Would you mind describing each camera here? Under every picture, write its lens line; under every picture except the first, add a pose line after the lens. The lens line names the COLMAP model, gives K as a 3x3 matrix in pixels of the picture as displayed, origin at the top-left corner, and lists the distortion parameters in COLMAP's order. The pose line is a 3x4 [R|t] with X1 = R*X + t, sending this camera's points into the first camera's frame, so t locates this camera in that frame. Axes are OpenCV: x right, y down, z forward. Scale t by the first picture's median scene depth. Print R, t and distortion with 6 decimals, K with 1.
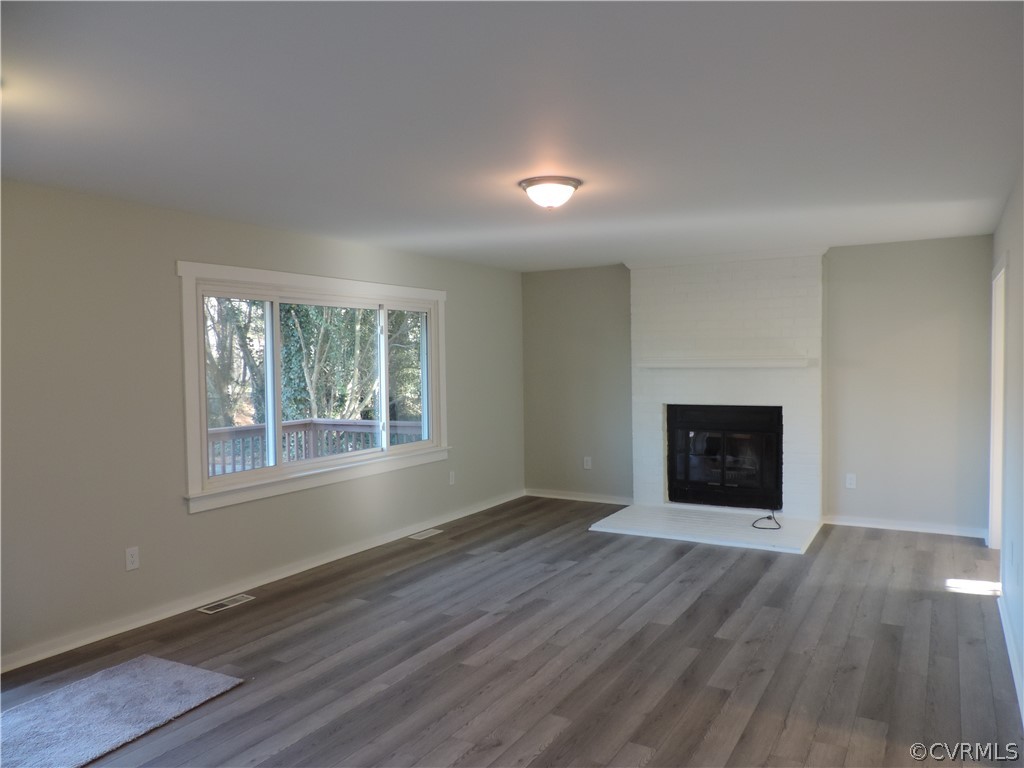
lens RADIAL K [[727.2, 0, 515.4], [0, 727.2, 376.9], [0, 0, 1]] dist [-0.024193, 0.004721]
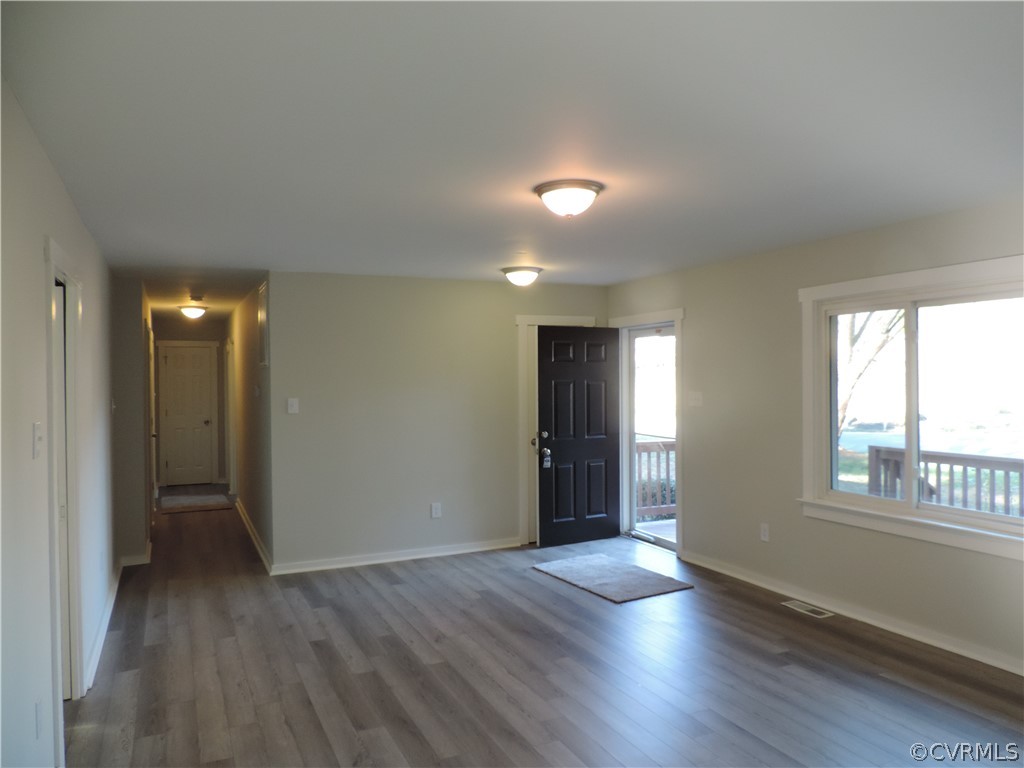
lens RADIAL K [[727.2, 0, 516.1], [0, 727.2, 384.1], [0, 0, 1]] dist [-0.024193, 0.004721]
pose [[-0.556036, 0.029654, -0.830629, 0.937038], [-0.001659, 0.999322, 0.036788, -0.069081], [0.831157, 0.021834, -0.555610, 1.638962]]
